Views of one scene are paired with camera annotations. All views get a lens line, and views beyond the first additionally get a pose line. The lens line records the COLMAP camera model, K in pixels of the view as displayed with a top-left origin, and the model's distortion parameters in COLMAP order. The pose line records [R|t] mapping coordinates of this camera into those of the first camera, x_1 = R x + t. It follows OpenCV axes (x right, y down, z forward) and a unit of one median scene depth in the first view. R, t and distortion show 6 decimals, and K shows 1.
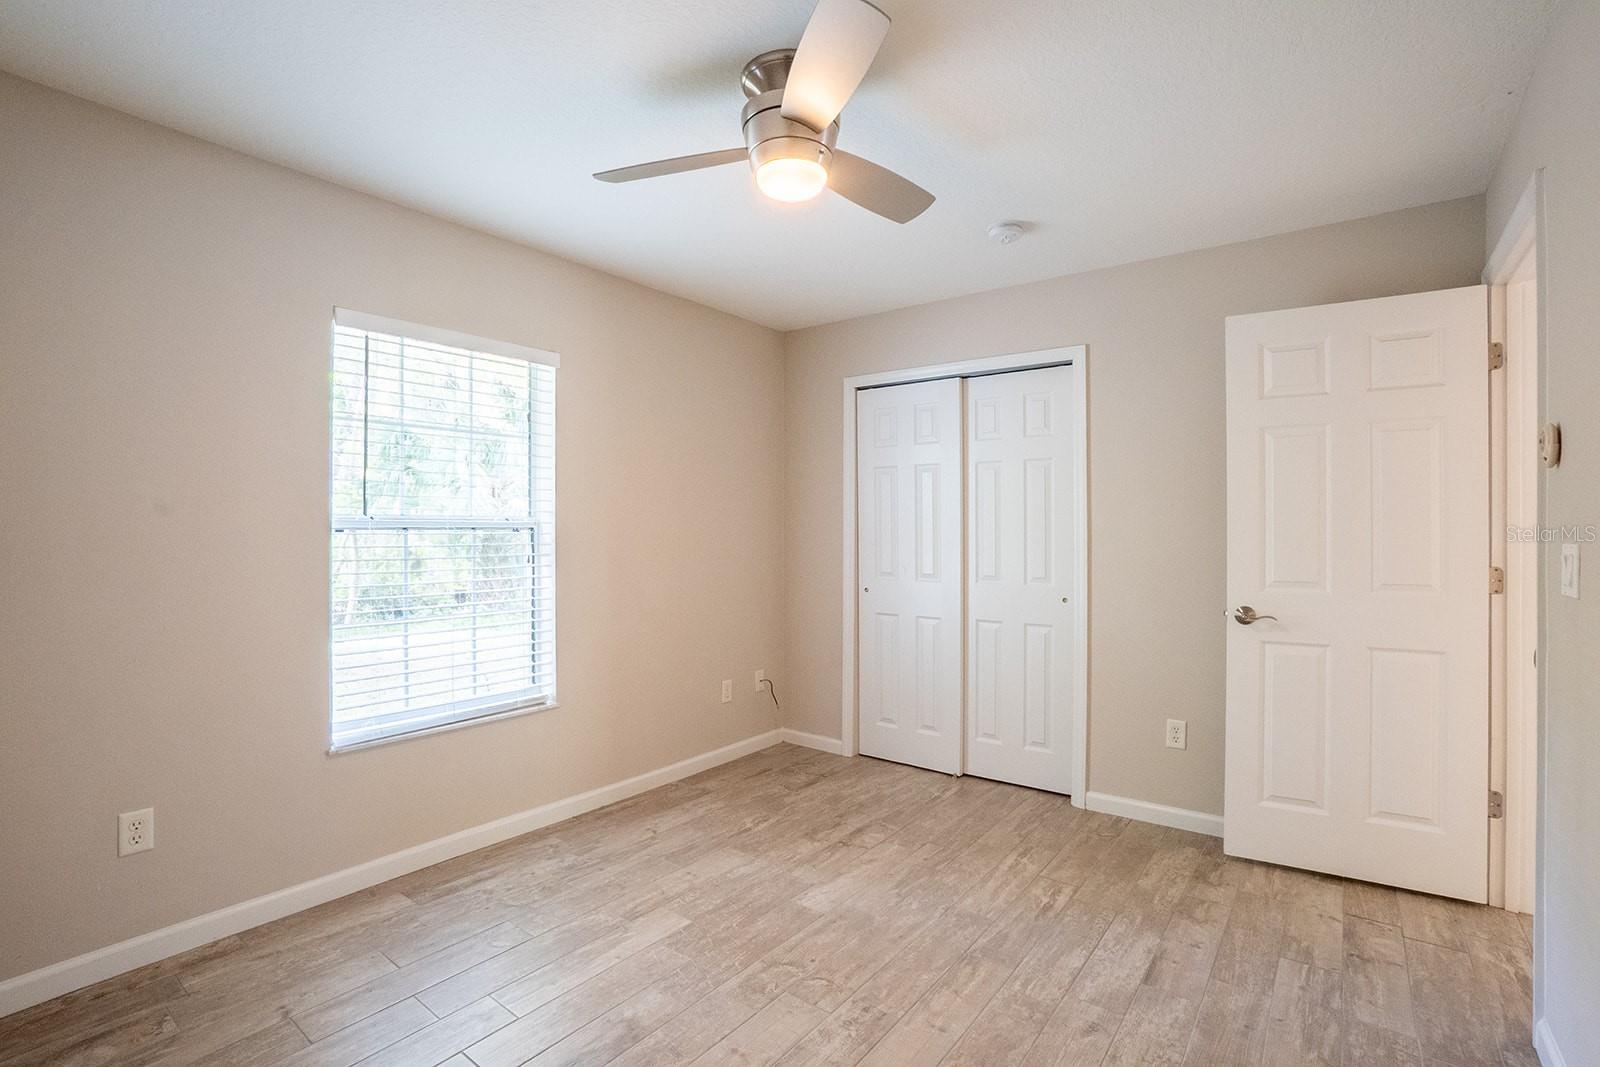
lens RADIAL K [[738.6, 0, 788.7], [0, 738.6, 530.0], [0, 0, 1]] dist [-0.039348, 0.000414]
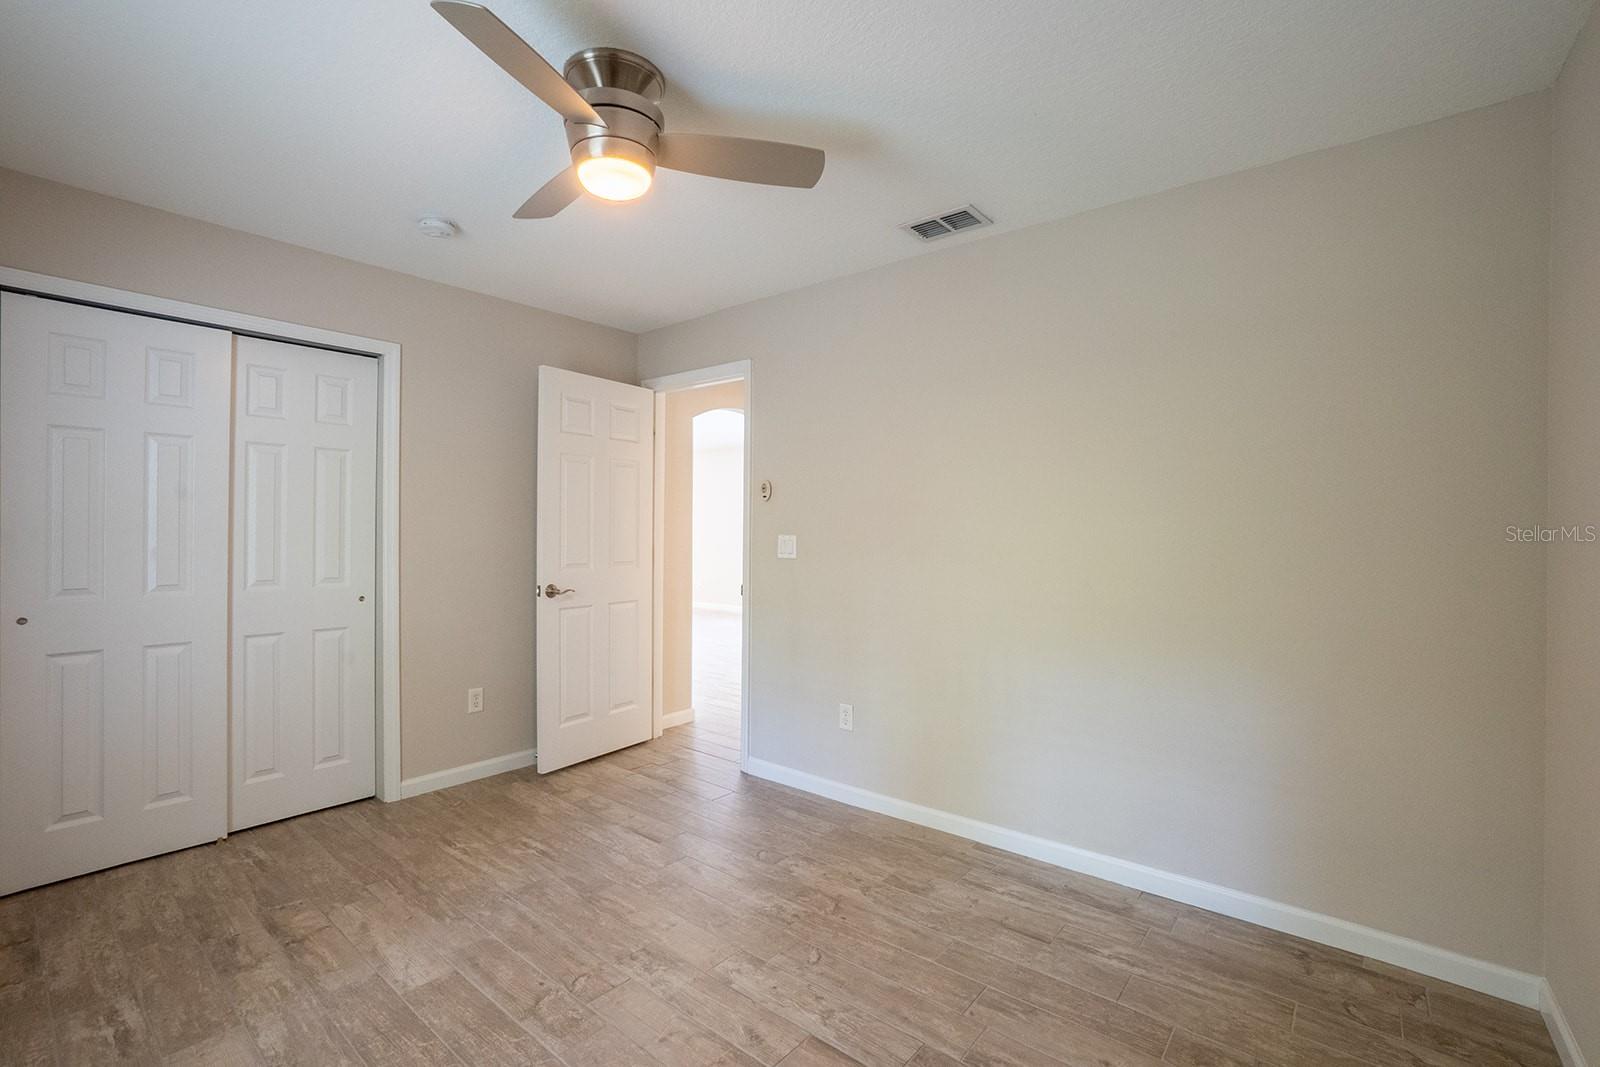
lens RADIAL K [[709.0, 0, 805.4], [0, 709.0, 532.8], [0, 0, 1]] dist [-0.046771, 0.012725]
pose [[0.021327, -0.004803, 0.999761, -0.634906], [-0.008140, 0.999954, 0.004978, -0.000484], [-0.999739, -0.008244, 0.021287, 0.478219]]
